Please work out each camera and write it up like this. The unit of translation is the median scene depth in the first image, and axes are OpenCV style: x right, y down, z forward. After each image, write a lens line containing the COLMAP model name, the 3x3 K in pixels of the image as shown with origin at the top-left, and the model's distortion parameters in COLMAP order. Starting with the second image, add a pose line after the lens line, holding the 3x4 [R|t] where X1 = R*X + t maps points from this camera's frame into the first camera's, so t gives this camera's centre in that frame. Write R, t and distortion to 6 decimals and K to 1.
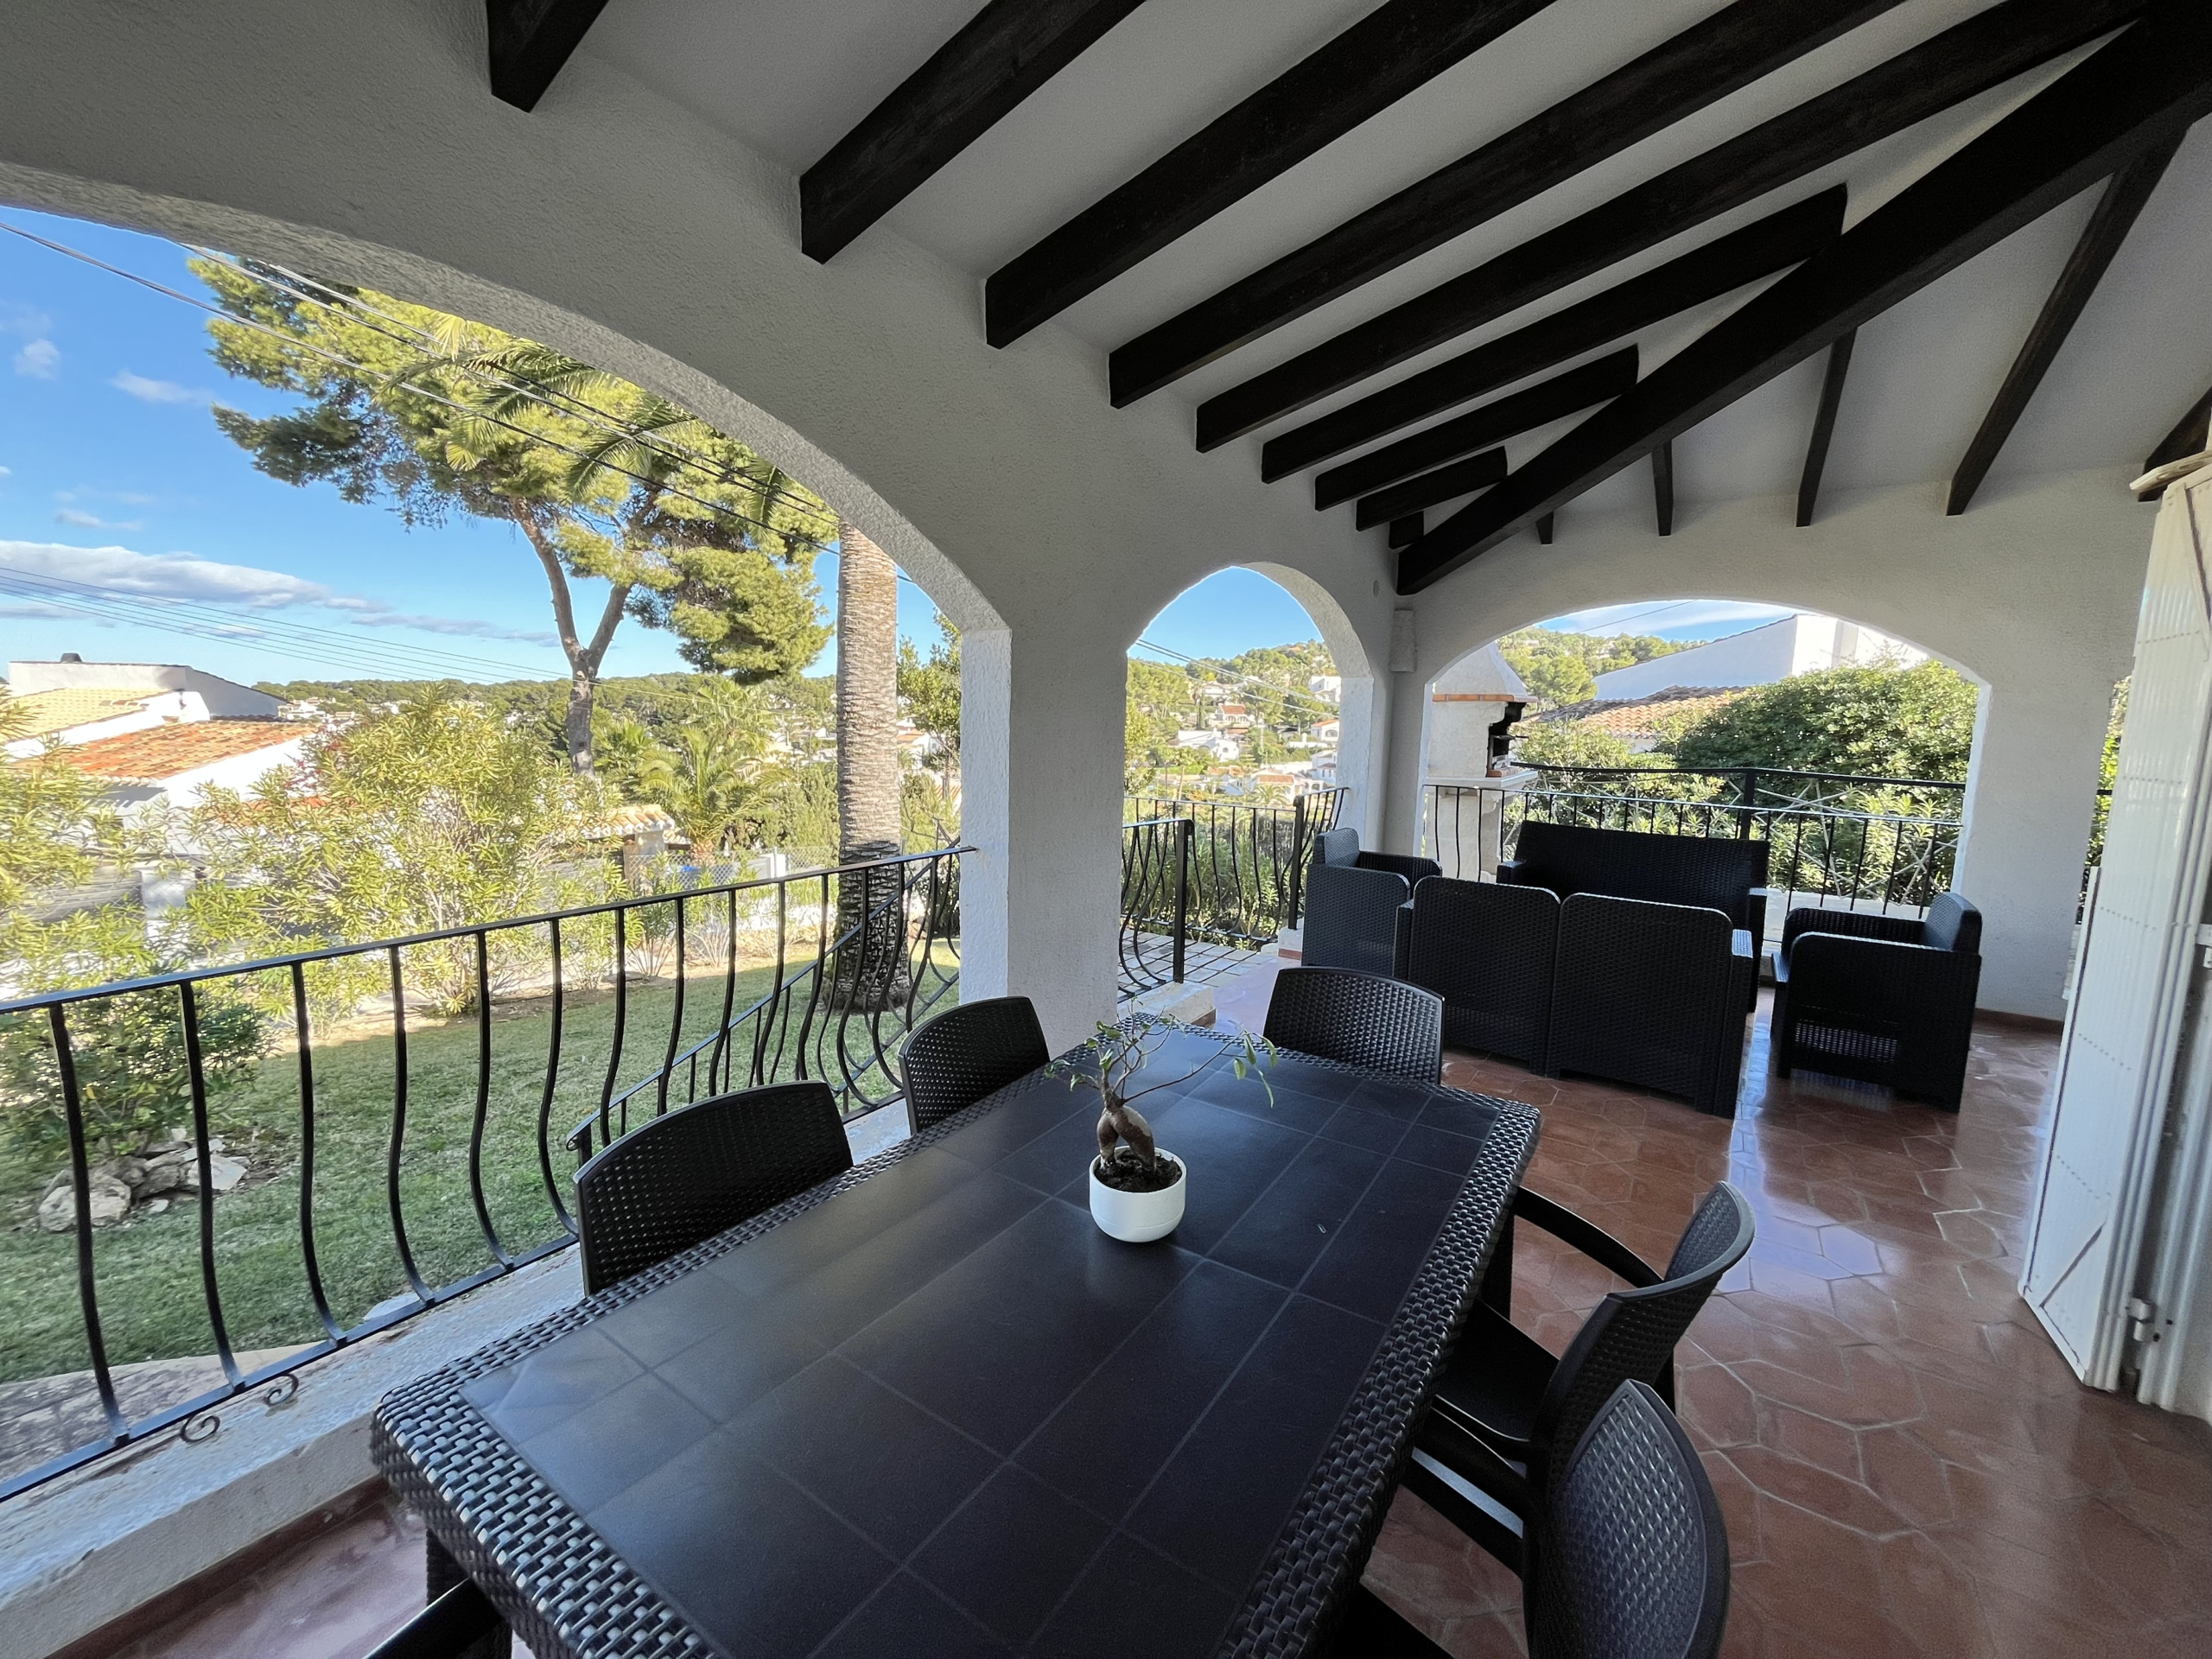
lens RADIAL K [[892.6, 0, 1123.9], [0, 892.6, 822.5], [0, 0, 1]] dist [-0.003776, 0.000196]
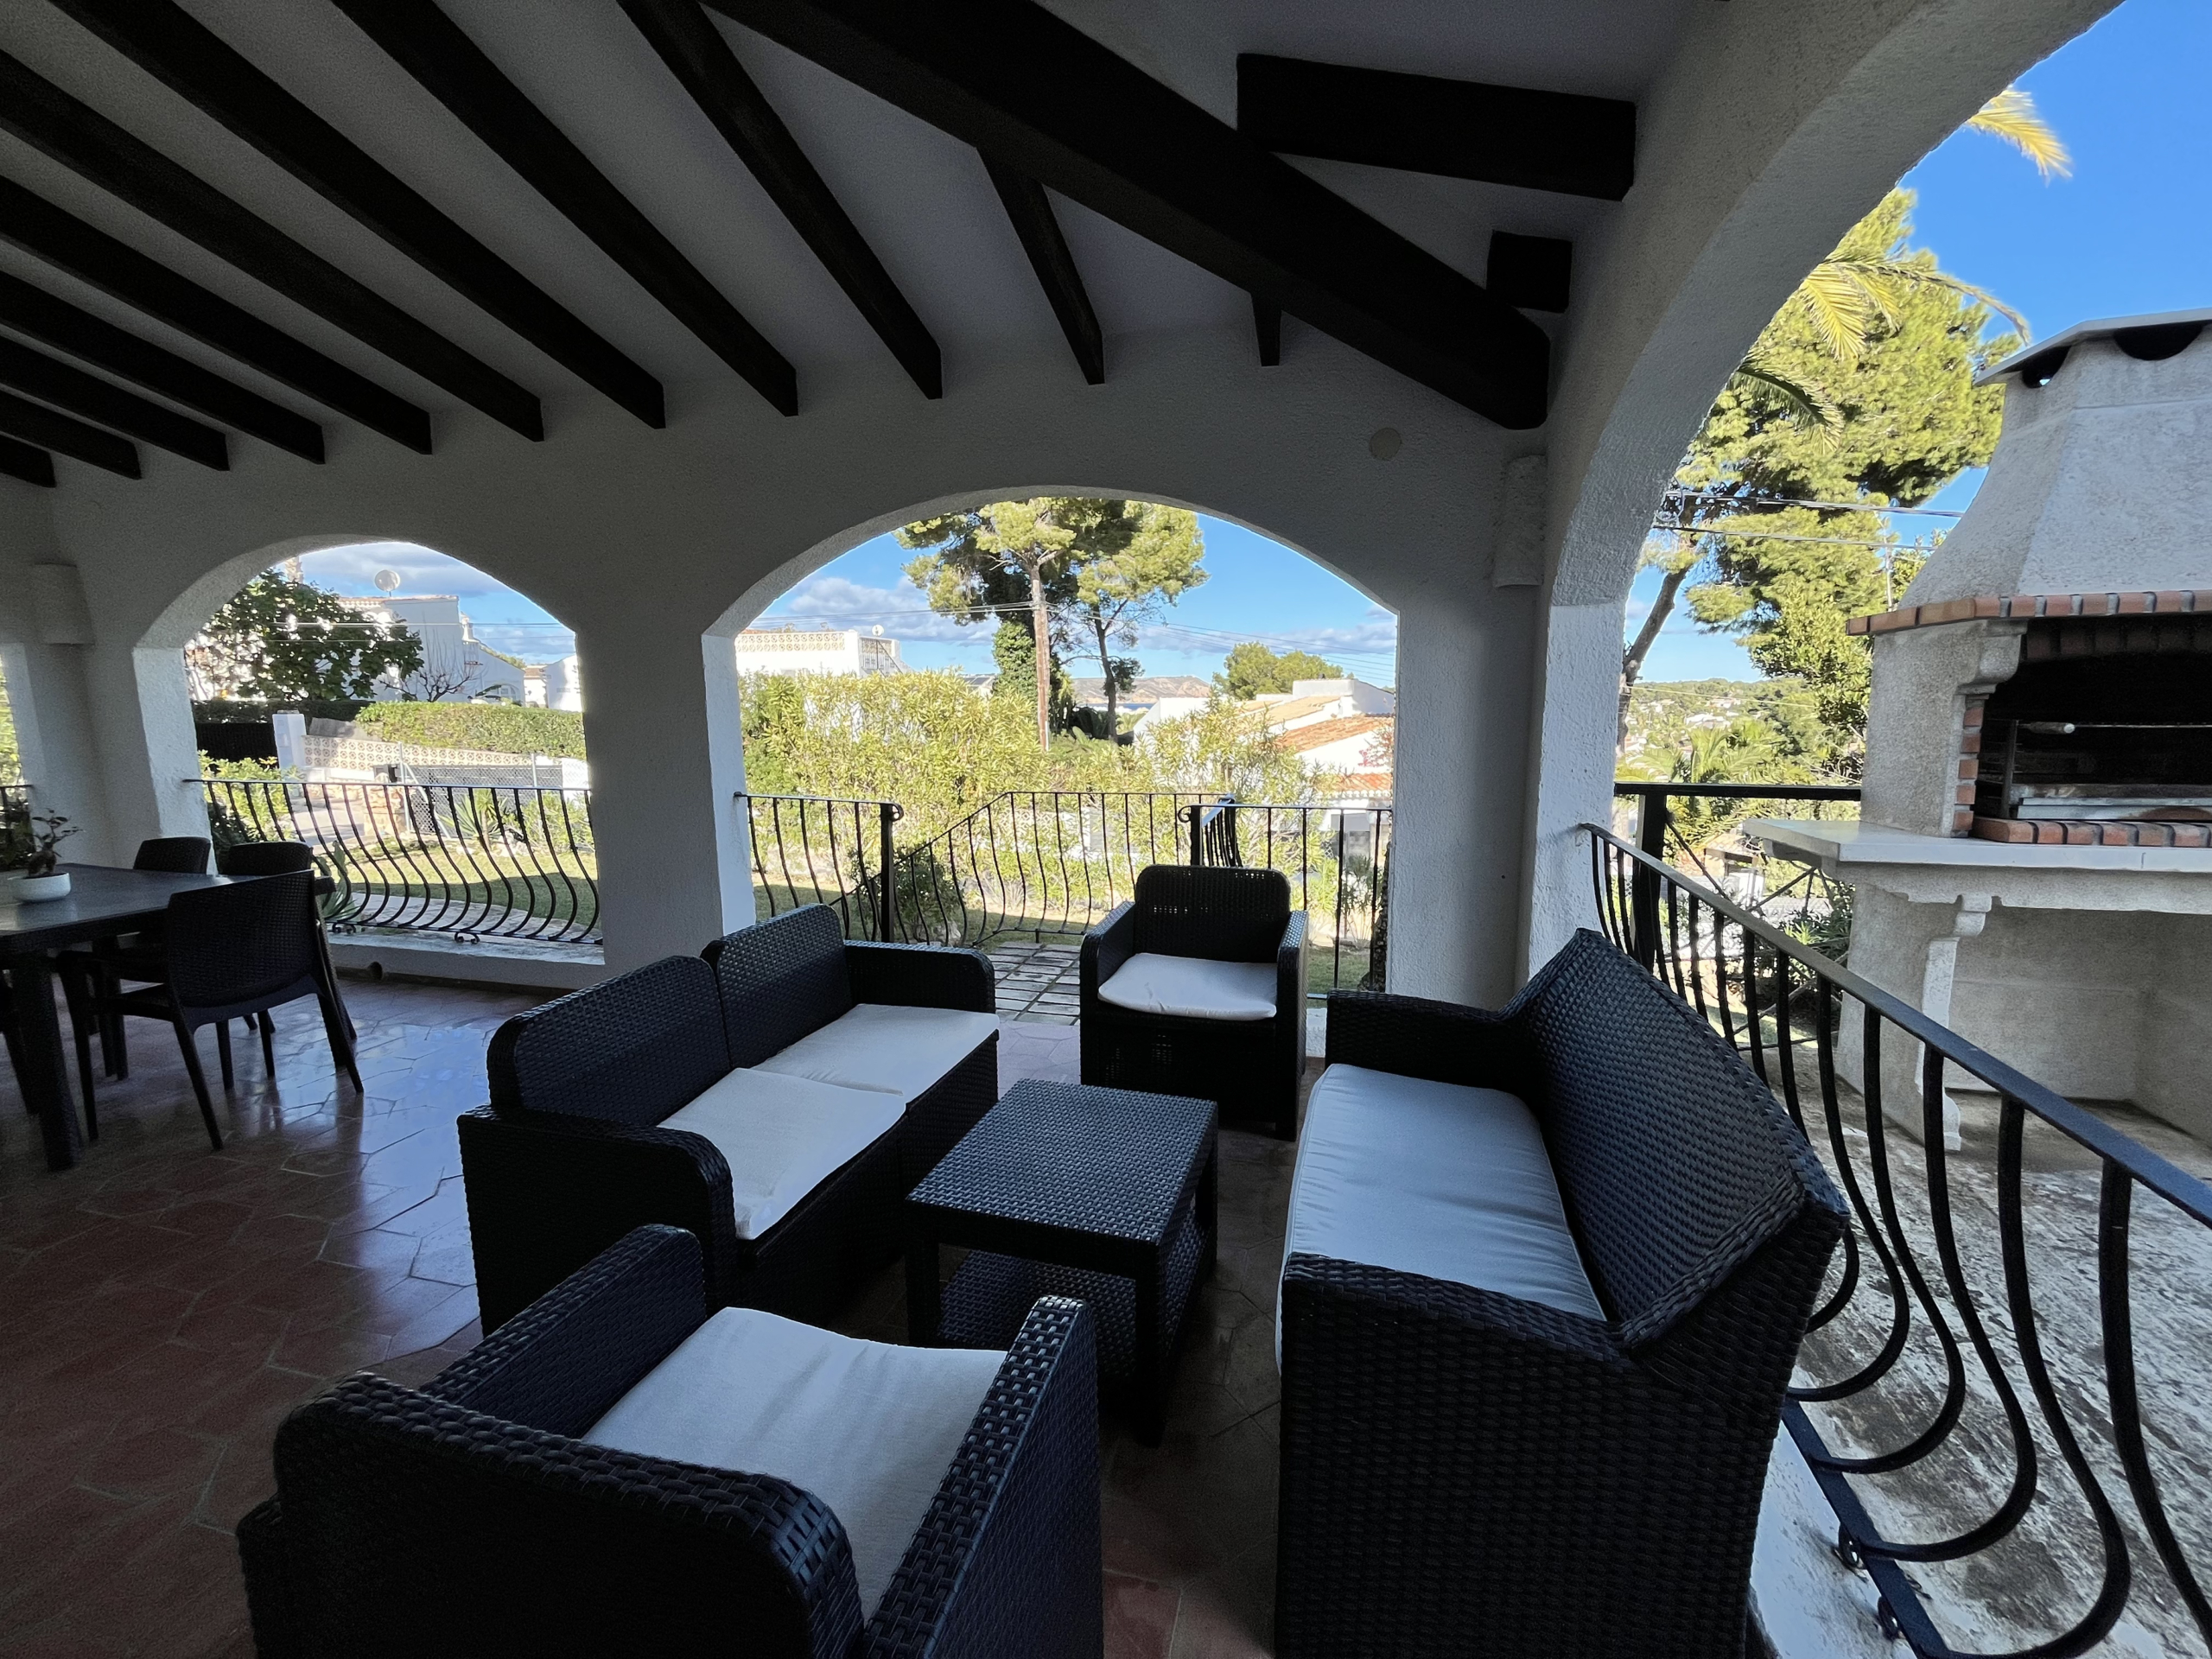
lens RADIAL K [[892.6, 0, 1125.6], [0, 892.6, 832.0], [0, 0, 1]] dist [-0.003776, 0.000196]
pose [[0.335148, 0.113370, -0.935320, 0.235503], [-0.101852, 0.991276, 0.083657, -0.016286], [0.936644, 0.067227, 0.343771, 0.204475]]
